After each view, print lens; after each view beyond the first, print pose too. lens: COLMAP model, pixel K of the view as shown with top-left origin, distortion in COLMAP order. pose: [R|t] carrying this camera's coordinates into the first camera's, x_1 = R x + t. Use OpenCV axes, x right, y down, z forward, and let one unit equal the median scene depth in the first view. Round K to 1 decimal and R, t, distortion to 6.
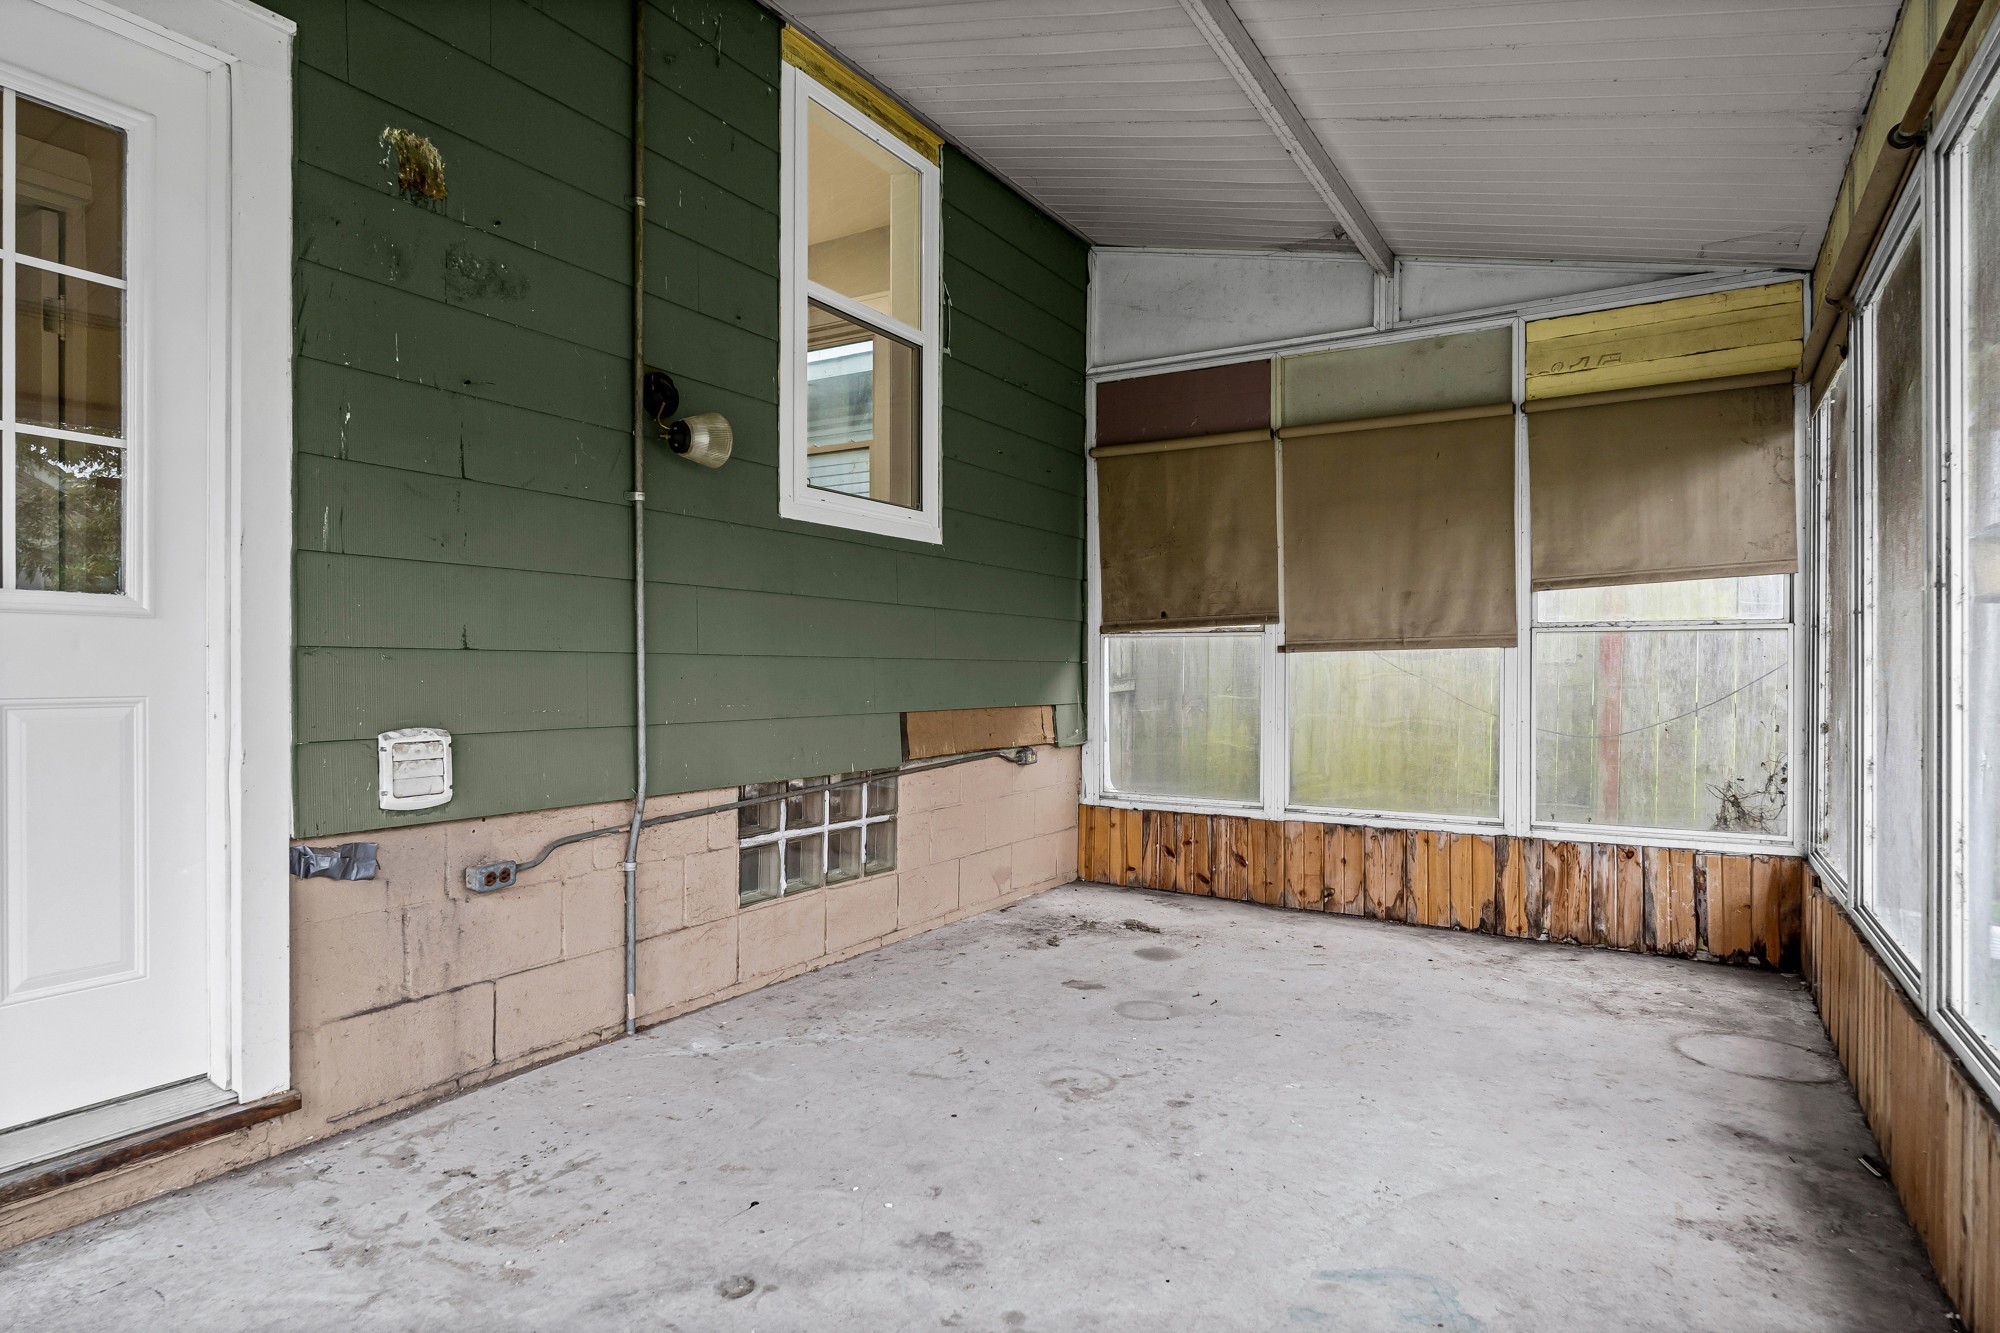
lens RADIAL K [[1137.9, 0, 996.7], [0, 1137.9, 667.3], [0, 0, 1]] dist [0.002392, 0.000397]
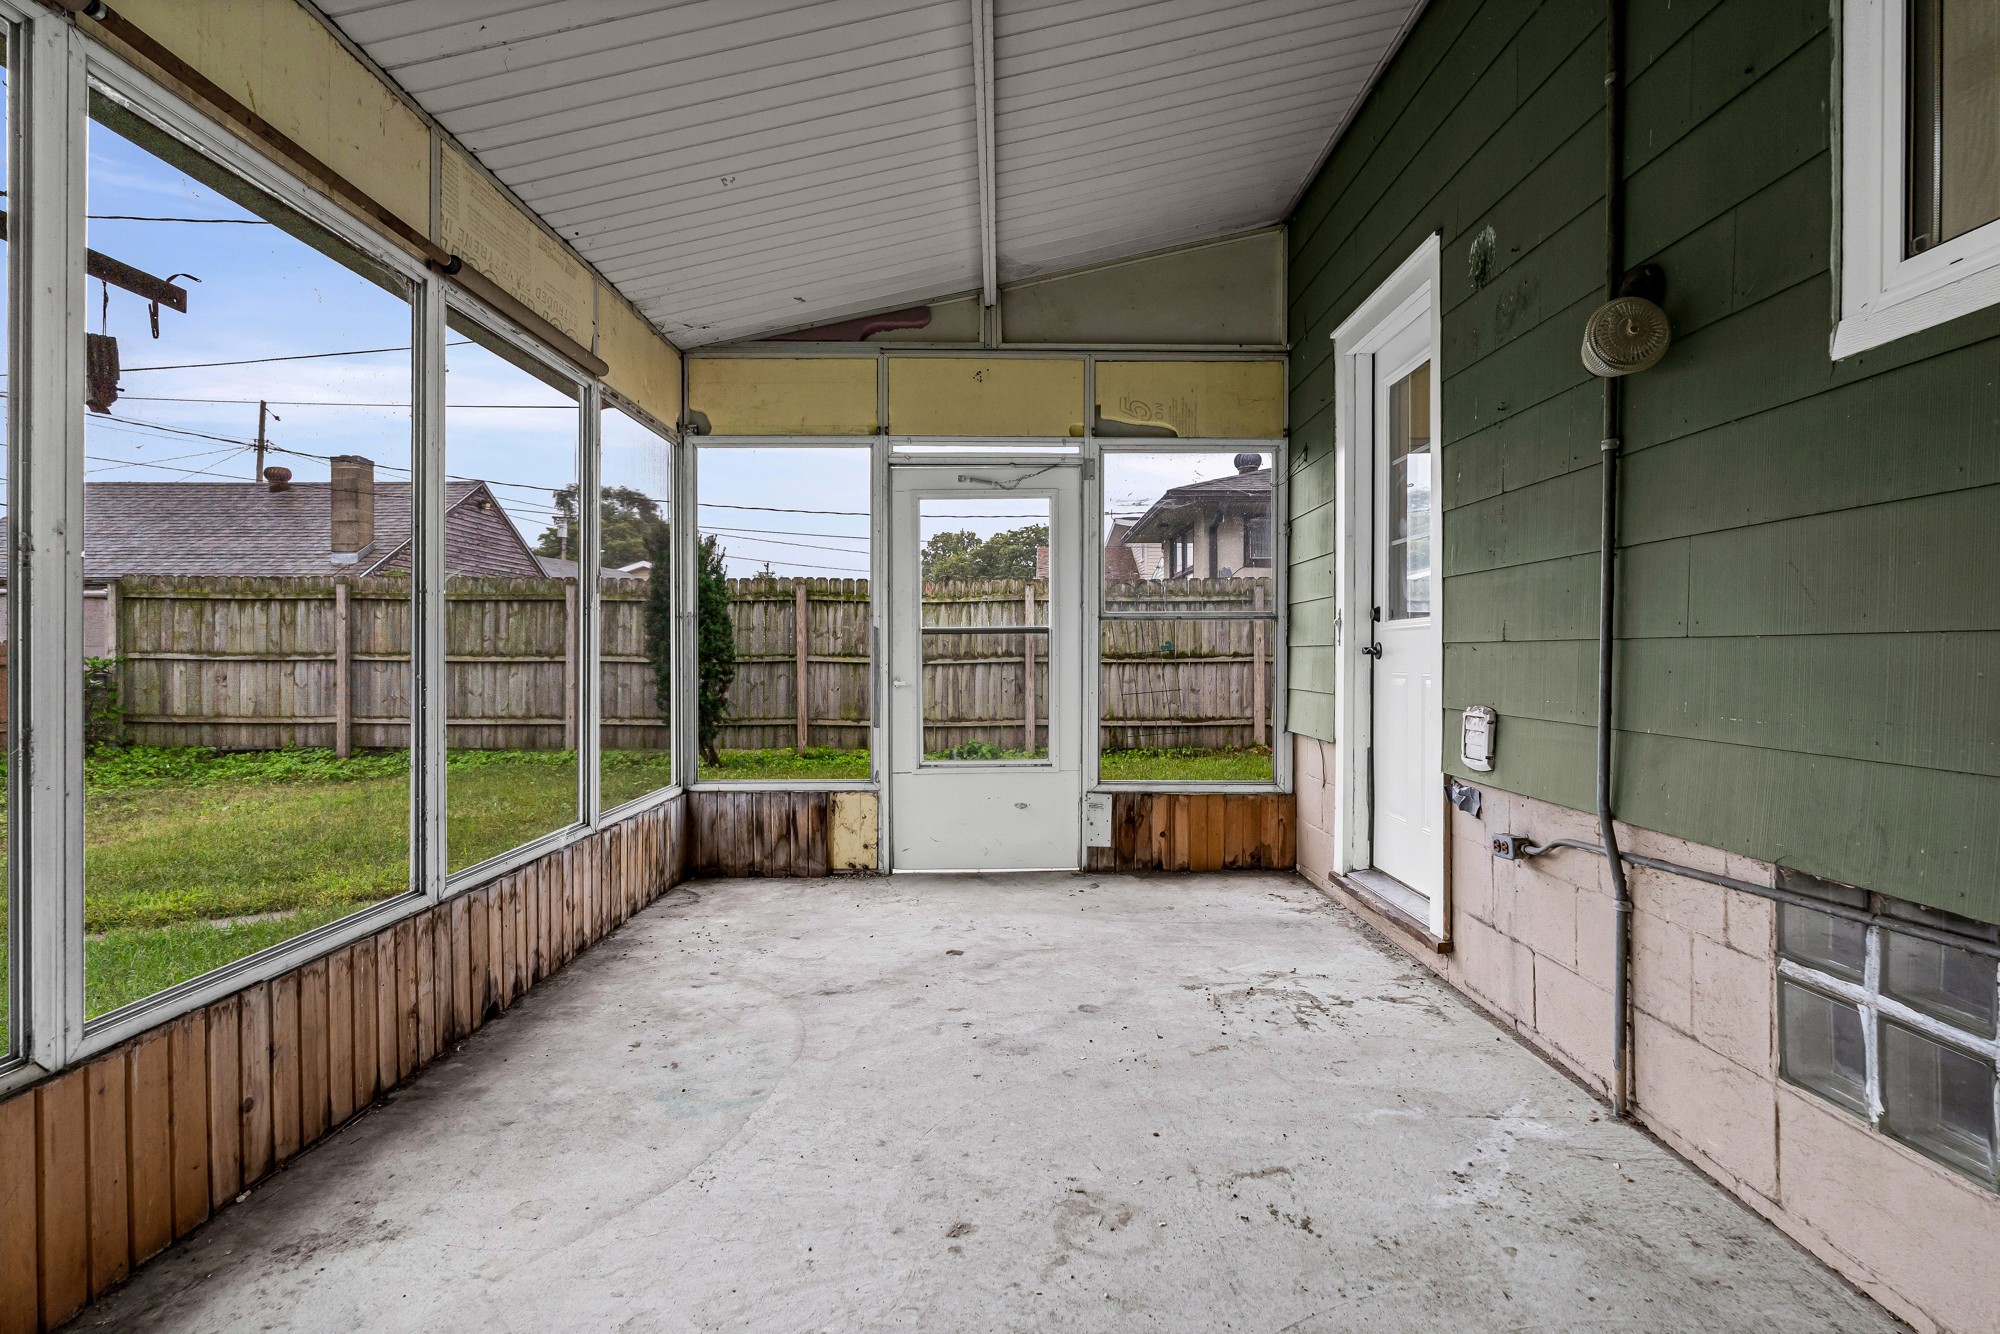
lens RADIAL K [[1029.0, 0, 1001.4], [0, 1029.0, 665.2], [0, 0, 1]] dist [0.001905, 0.000184]
pose [[-0.863192, -0.001192, -0.504874, 0.536671], [-0.004794, 0.999971, 0.005835, 0.004732], [0.504853, 0.007457, -0.863173, 1.786751]]
